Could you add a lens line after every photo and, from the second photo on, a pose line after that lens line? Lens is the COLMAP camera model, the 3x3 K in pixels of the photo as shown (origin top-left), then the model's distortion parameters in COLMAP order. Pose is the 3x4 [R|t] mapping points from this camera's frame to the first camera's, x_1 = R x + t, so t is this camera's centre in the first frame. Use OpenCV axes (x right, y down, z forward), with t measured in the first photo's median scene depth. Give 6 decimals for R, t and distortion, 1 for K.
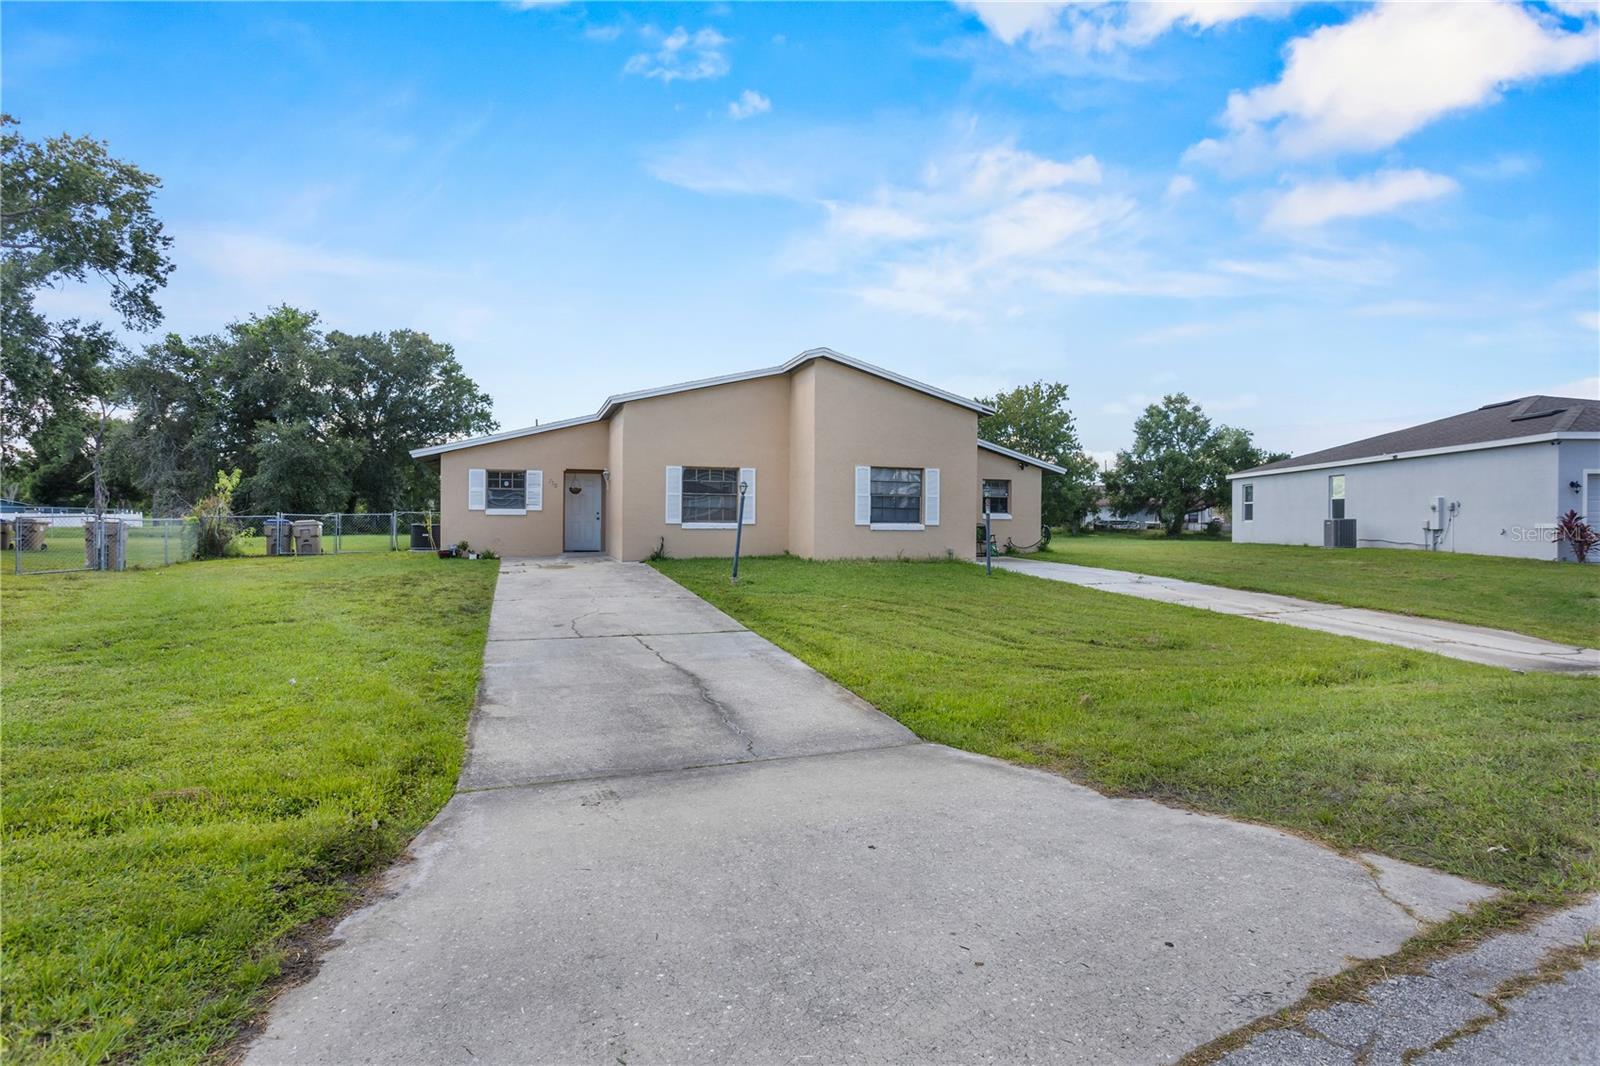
lens RADIAL K [[815.4, 0, 800.0], [0, 815.4, 533.0], [0, 0, 1]] dist [-0.060928, 0.072940]
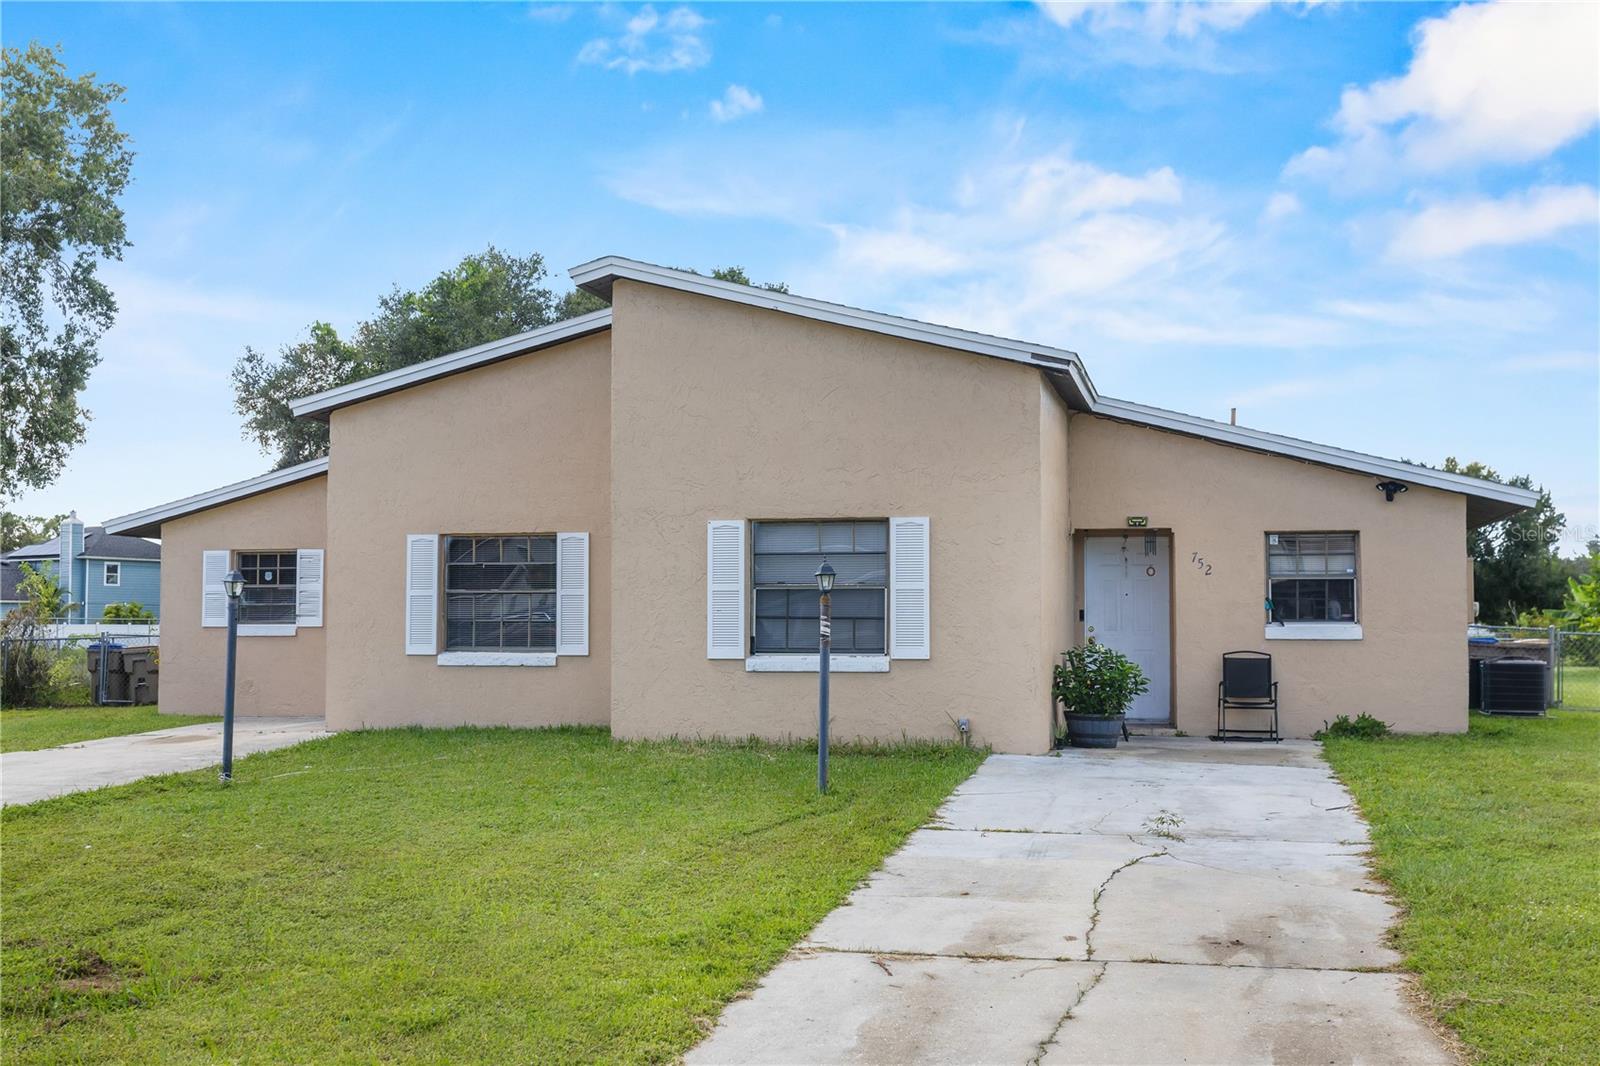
lens RADIAL K [[1801.8, 0, 802.7], [0, 1801.8, 602.1], [0, 0, 1]] dist [0.002311, 0.138532]
pose [[0.835887, -0.014987, -0.548696, 0.603470], [-0.000799, 0.999593, -0.028520, -0.012316], [0.548900, 0.024278, 0.835535, 0.234491]]
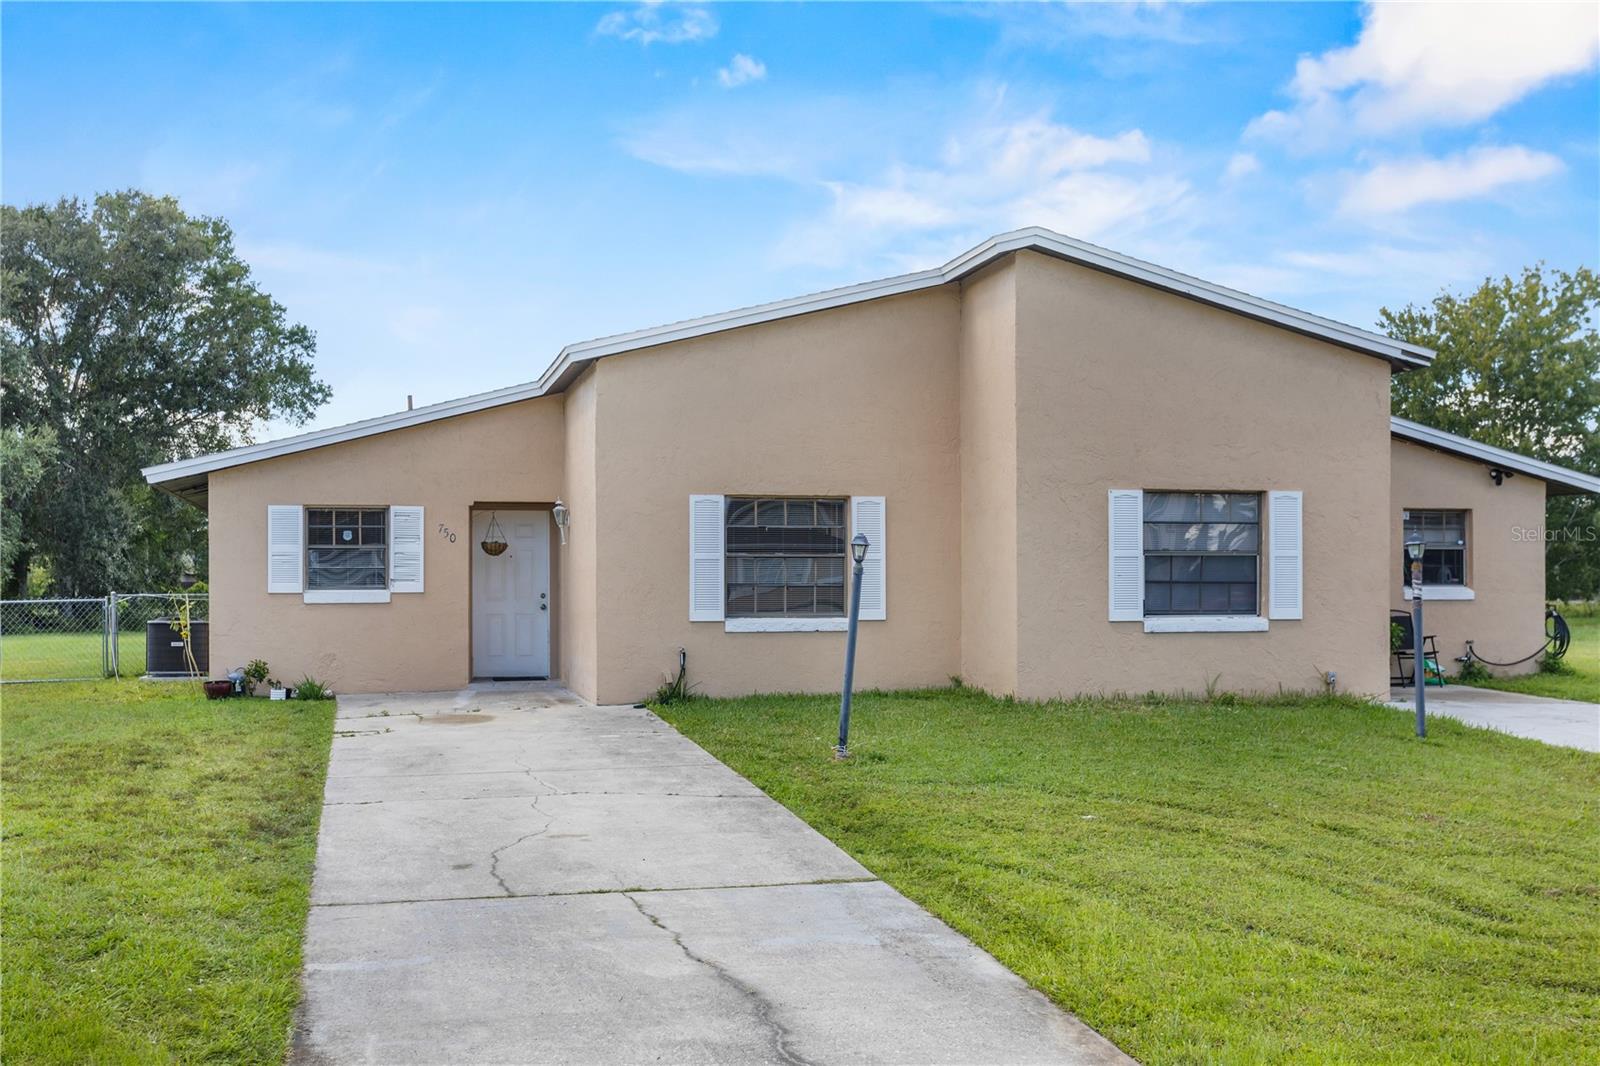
lens RADIAL K [[1801.8, 0, 802.7], [0, 1801.8, 602.1], [0, 0, 1]] dist [0.002311, 0.138532]
pose [[0.994974, -0.009797, -0.099657, -0.001097], [0.009260, 0.999940, -0.005843, -0.015553], [0.099708, 0.004891, 0.995005, -0.000306]]
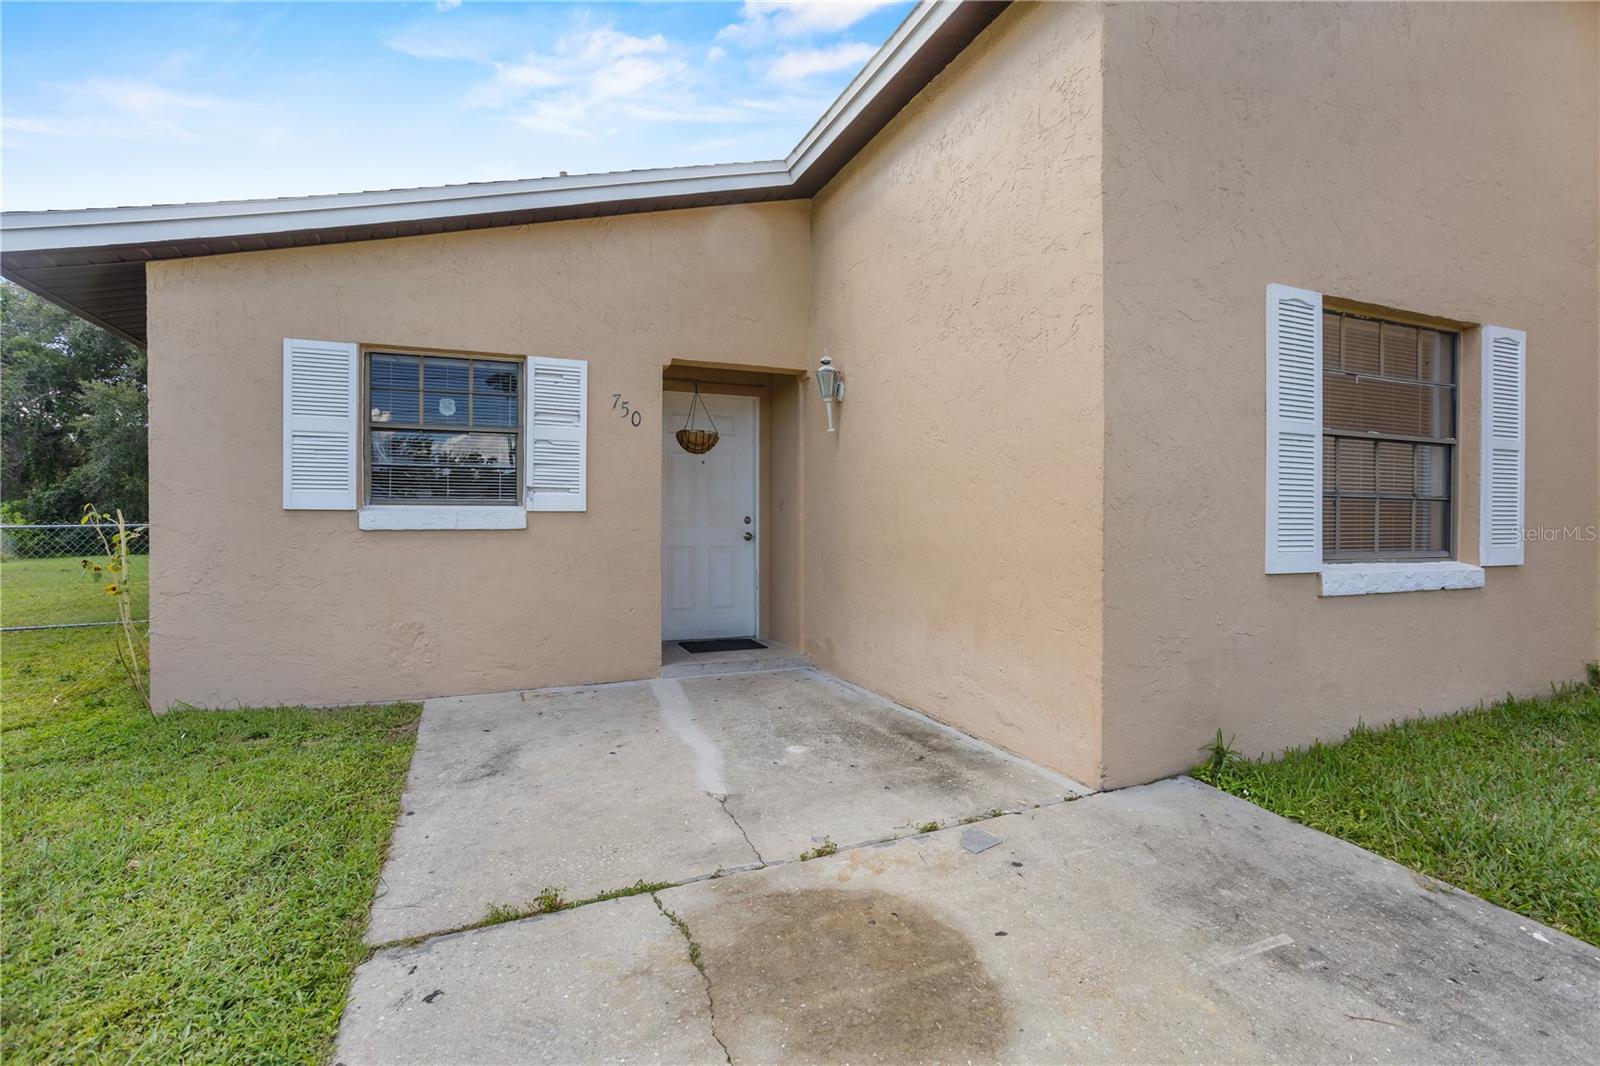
lens RADIAL K [[761.4, 0, 800.0], [0, 761.4, 533.0], [0, 0, 1]] dist [-0.027466, -0.000030]
pose [[0.997854, -0.006036, 0.065195, -0.286756], [0.006050, 0.999982, -0.000024, -0.022148], [-0.065193, 0.000418, 0.997873, 0.809980]]
